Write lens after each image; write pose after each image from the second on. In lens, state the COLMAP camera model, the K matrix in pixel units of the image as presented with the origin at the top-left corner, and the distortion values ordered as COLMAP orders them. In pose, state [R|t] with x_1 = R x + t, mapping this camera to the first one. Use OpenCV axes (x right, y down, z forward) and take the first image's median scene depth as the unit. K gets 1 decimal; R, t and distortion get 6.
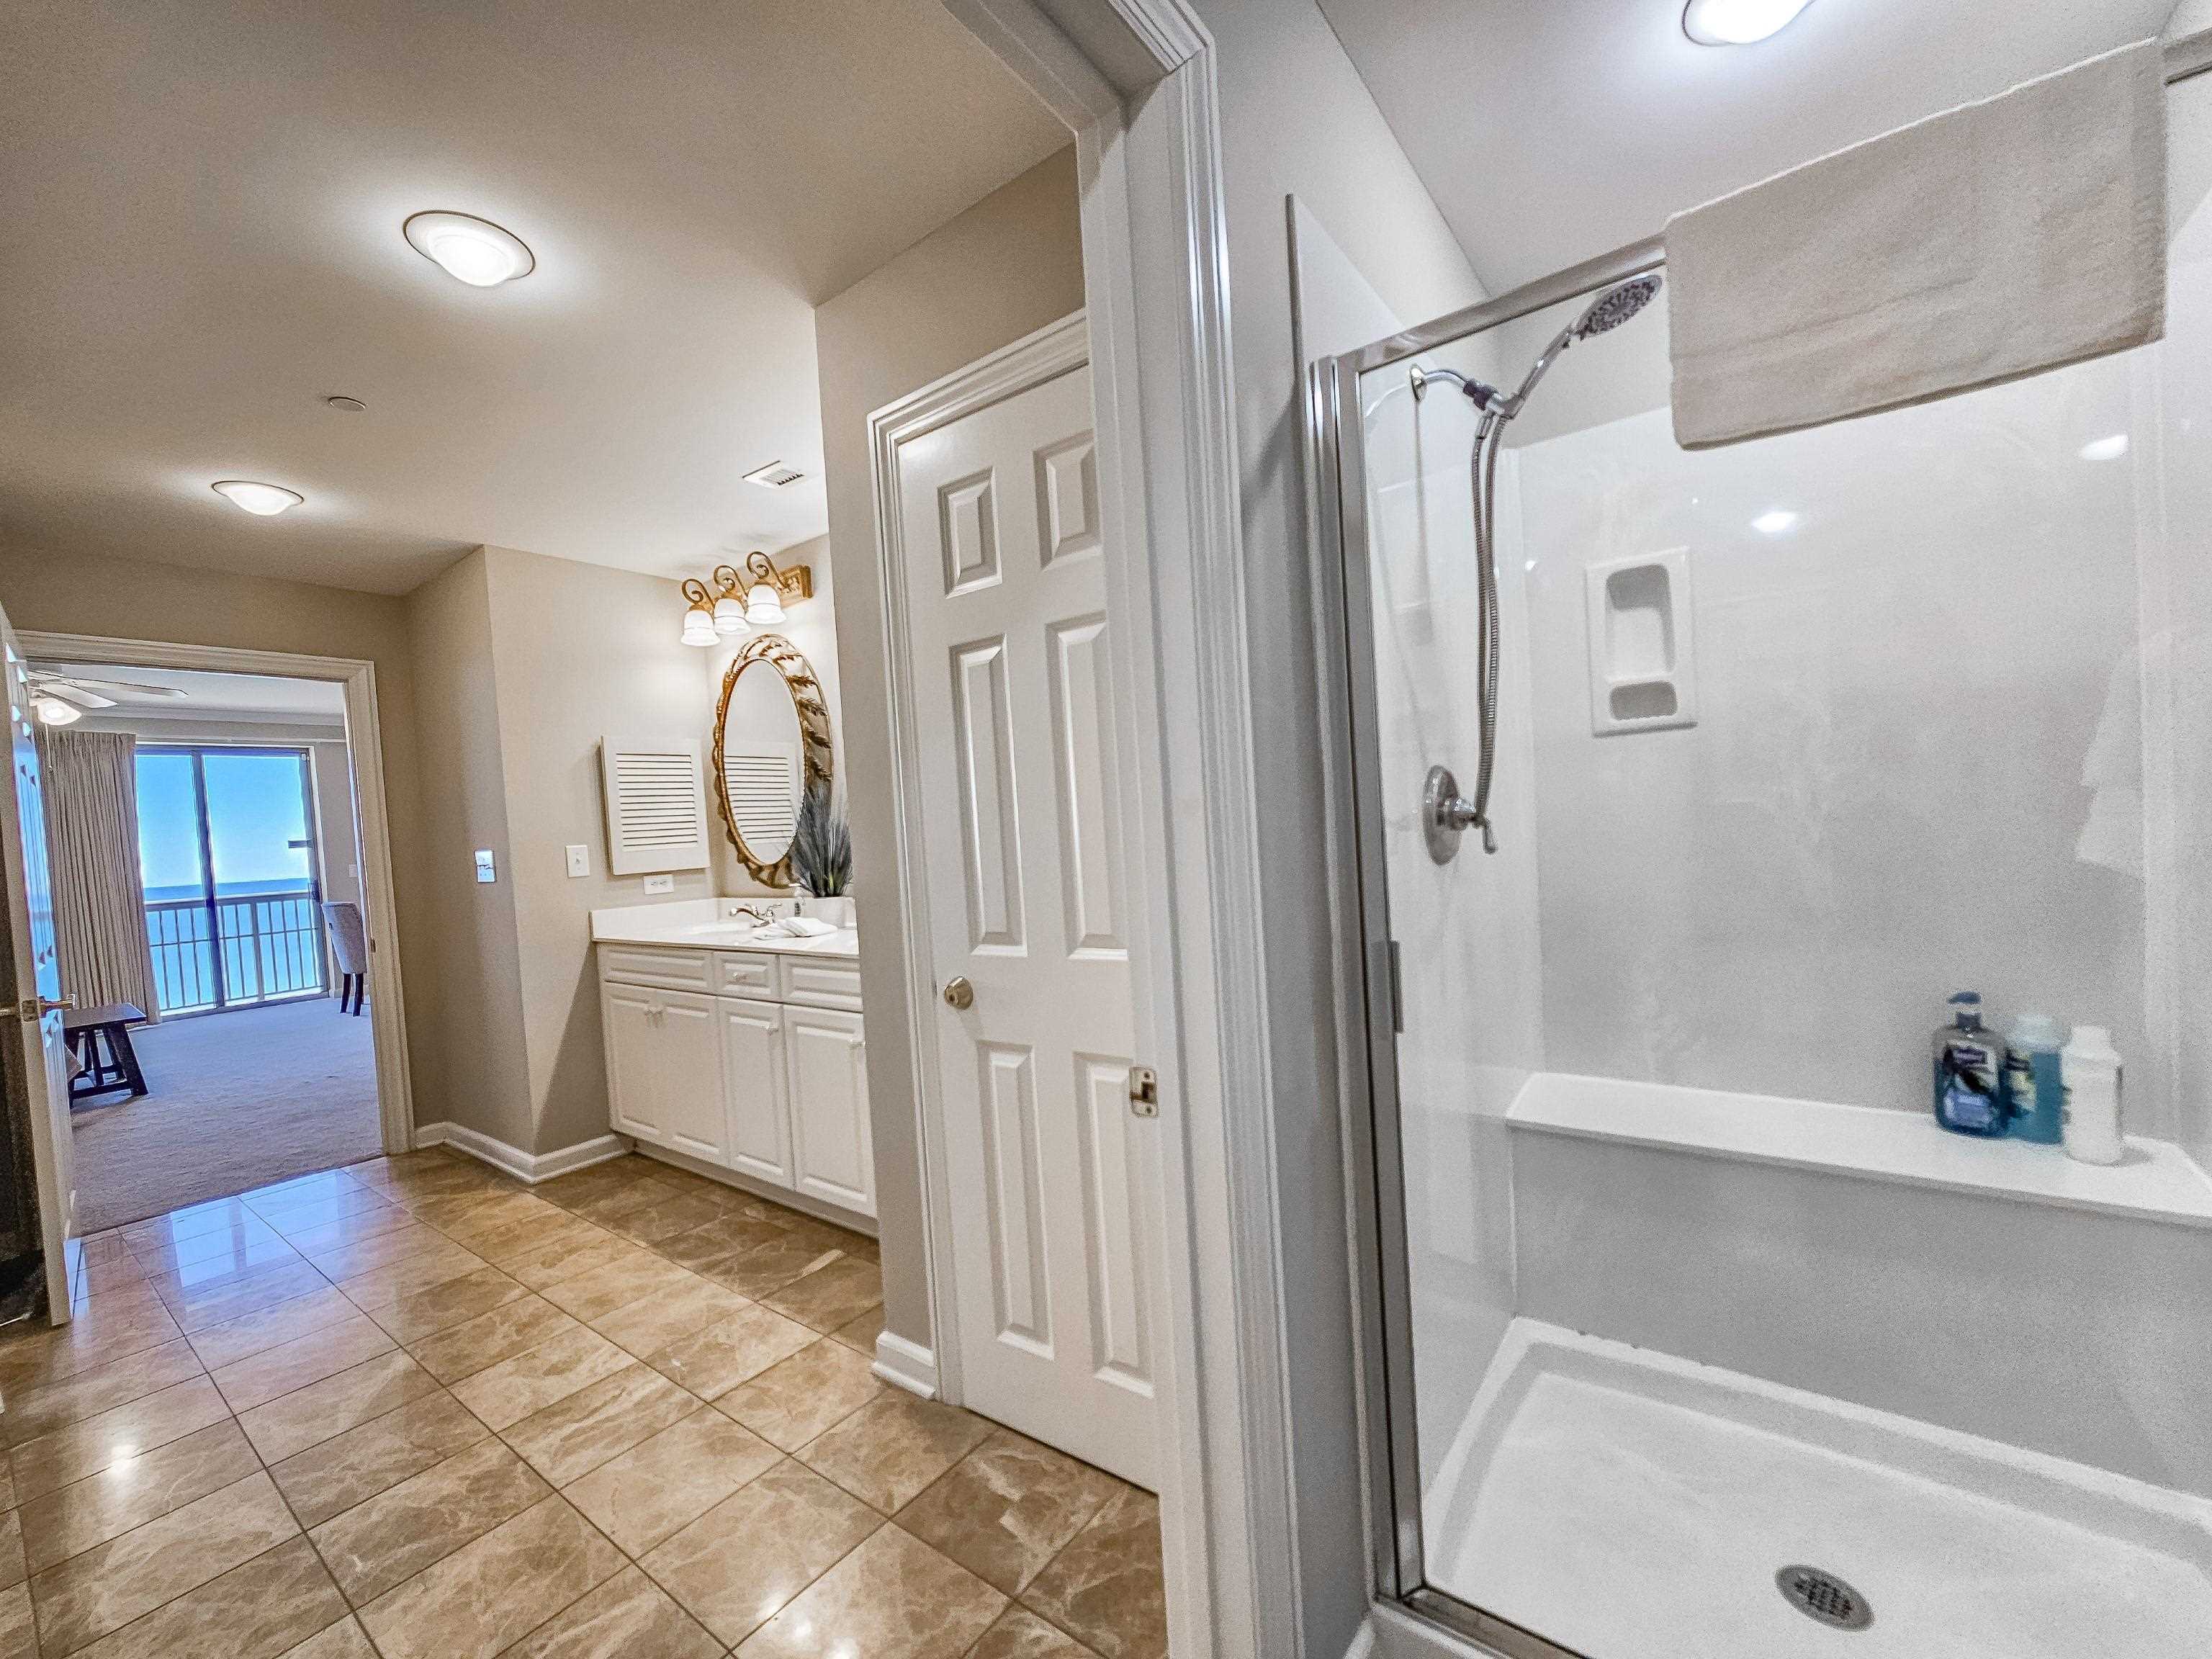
lens RADIAL K [[901.7, 0, 1112.7], [0, 901.7, 854.5], [0, 0, 1]] dist [-0.000270, 0.000229]
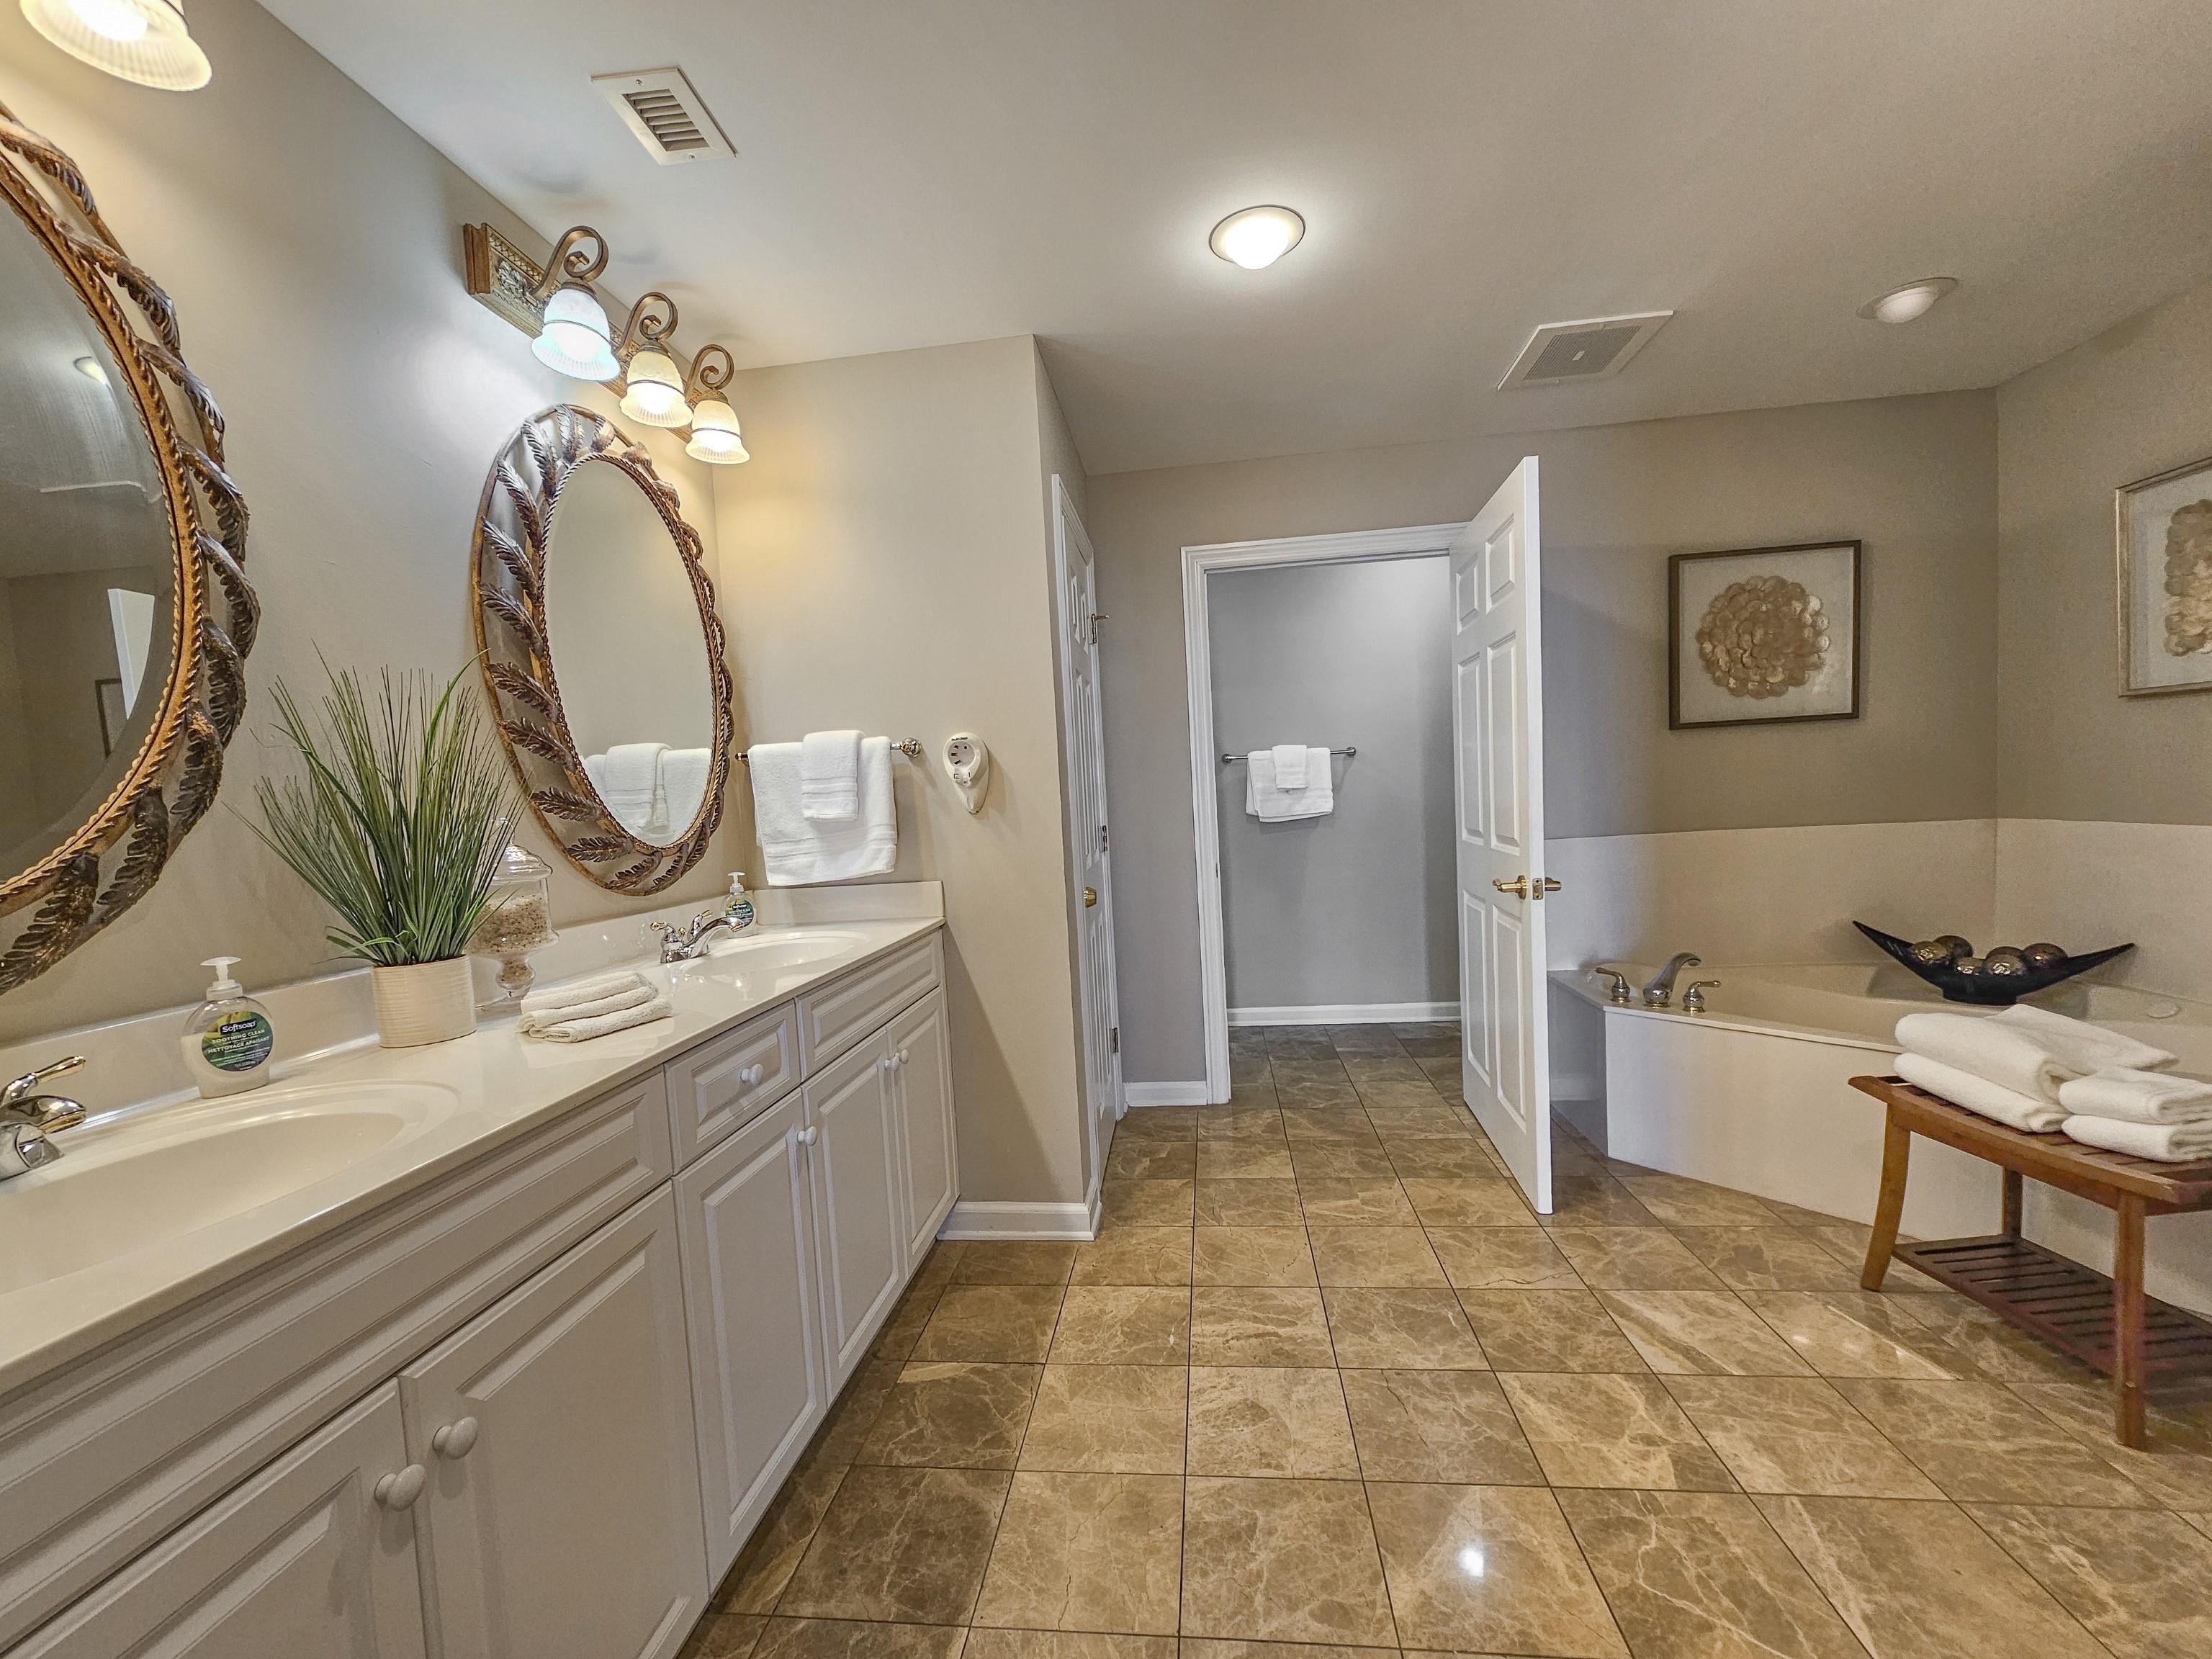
lens RADIAL K [[901.7, 0, 1112.7], [0, 901.7, 854.5], [0, 0, 1]] dist [-0.000270, 0.000229]
pose [[-0.506527, 0.026400, 0.861820, -1.340215], [0.103565, 0.994158, 0.030416, 0.036734], [-0.855982, 0.104660, -0.506302, 1.556207]]
